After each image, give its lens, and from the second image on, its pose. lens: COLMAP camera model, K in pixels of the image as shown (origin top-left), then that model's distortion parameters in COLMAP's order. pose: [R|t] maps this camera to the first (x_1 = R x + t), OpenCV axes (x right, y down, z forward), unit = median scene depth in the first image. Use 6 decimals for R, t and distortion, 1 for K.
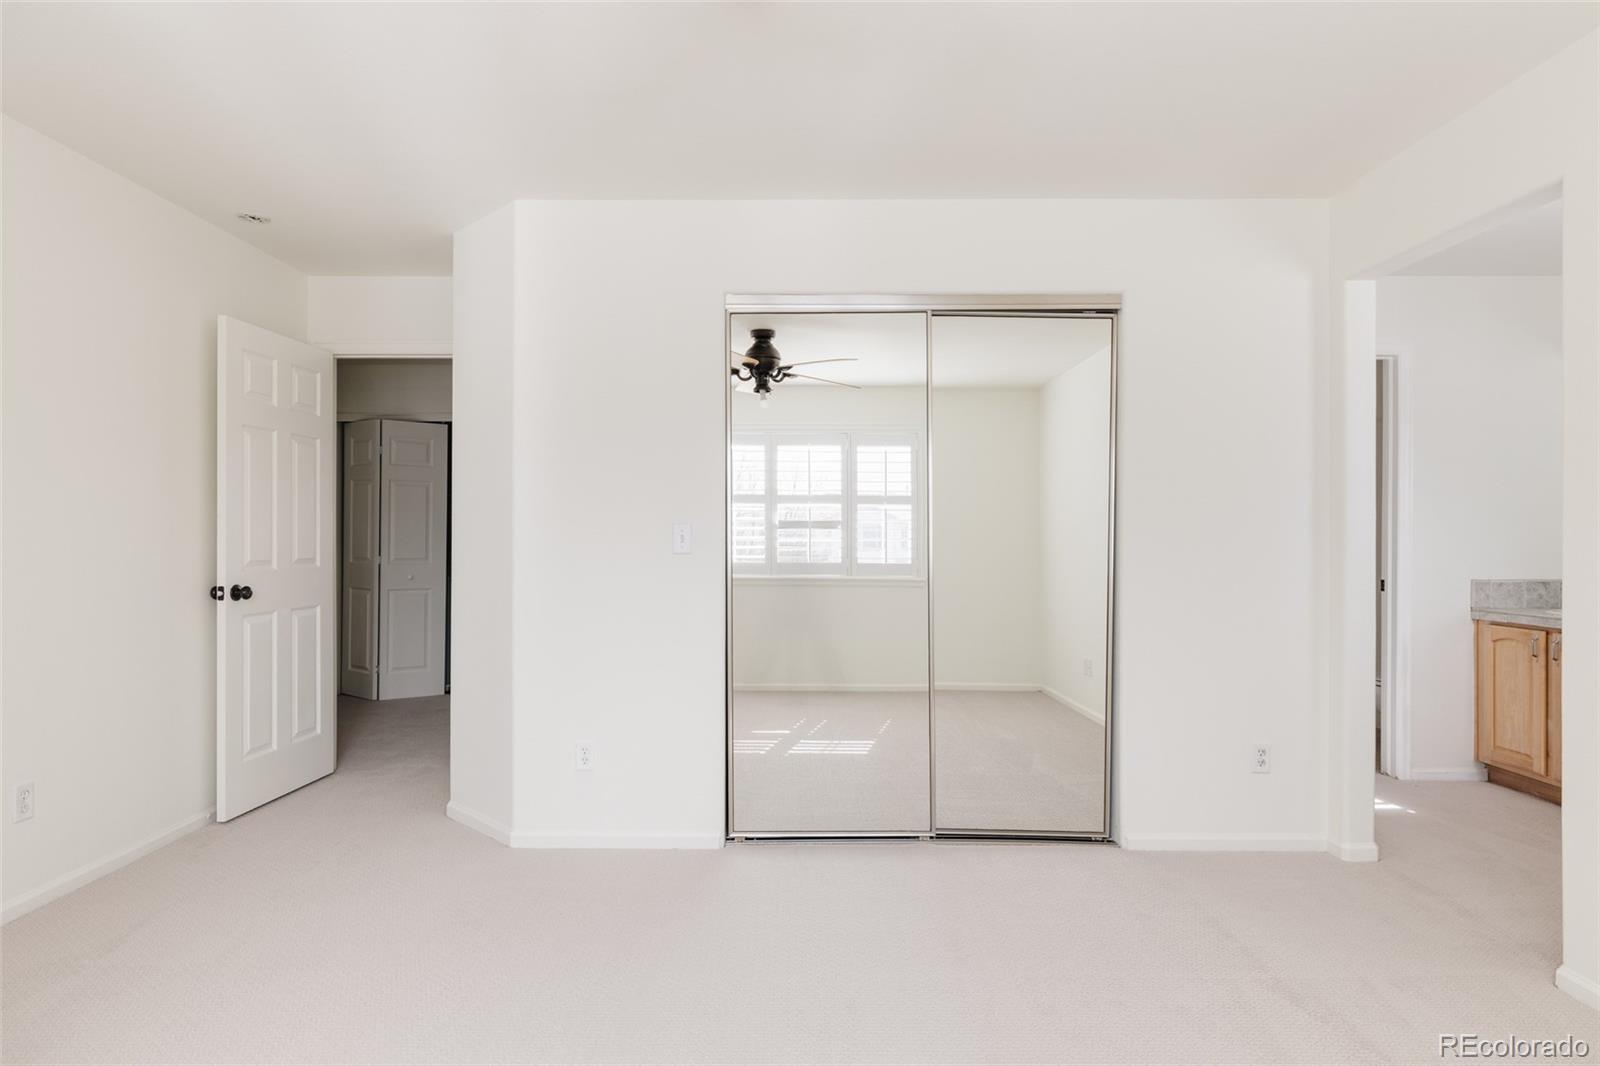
lens RADIAL K [[894.3, 0, 800.9], [0, 894.3, 540.6], [0, 0, 1]] dist [-0.001500, 0.001215]
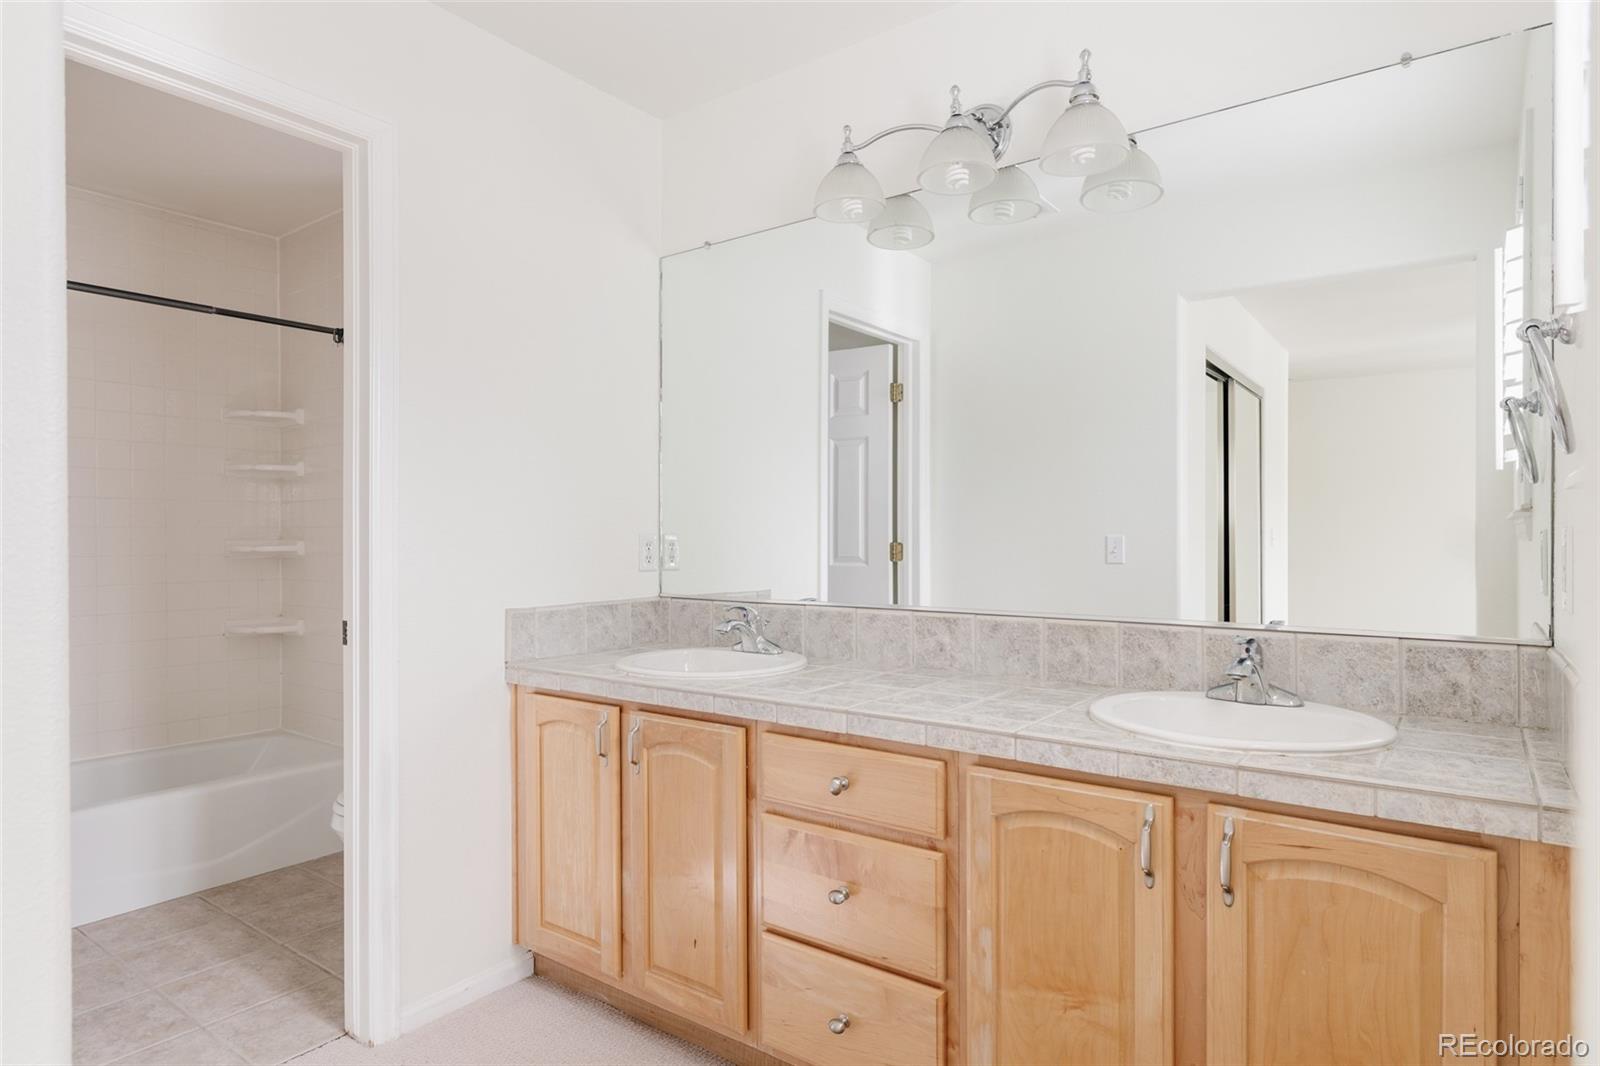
lens RADIAL K [[894.3, 0, 800.9], [0, 894.3, 540.6], [0, 0, 1]] dist [-0.001500, 0.001215]
pose [[0.600937, -0.007565, 0.799261, 0.442417], [0.002700, 0.999969, 0.007435, -0.001141], [-0.799292, -0.002310, 0.600938, 0.554432]]
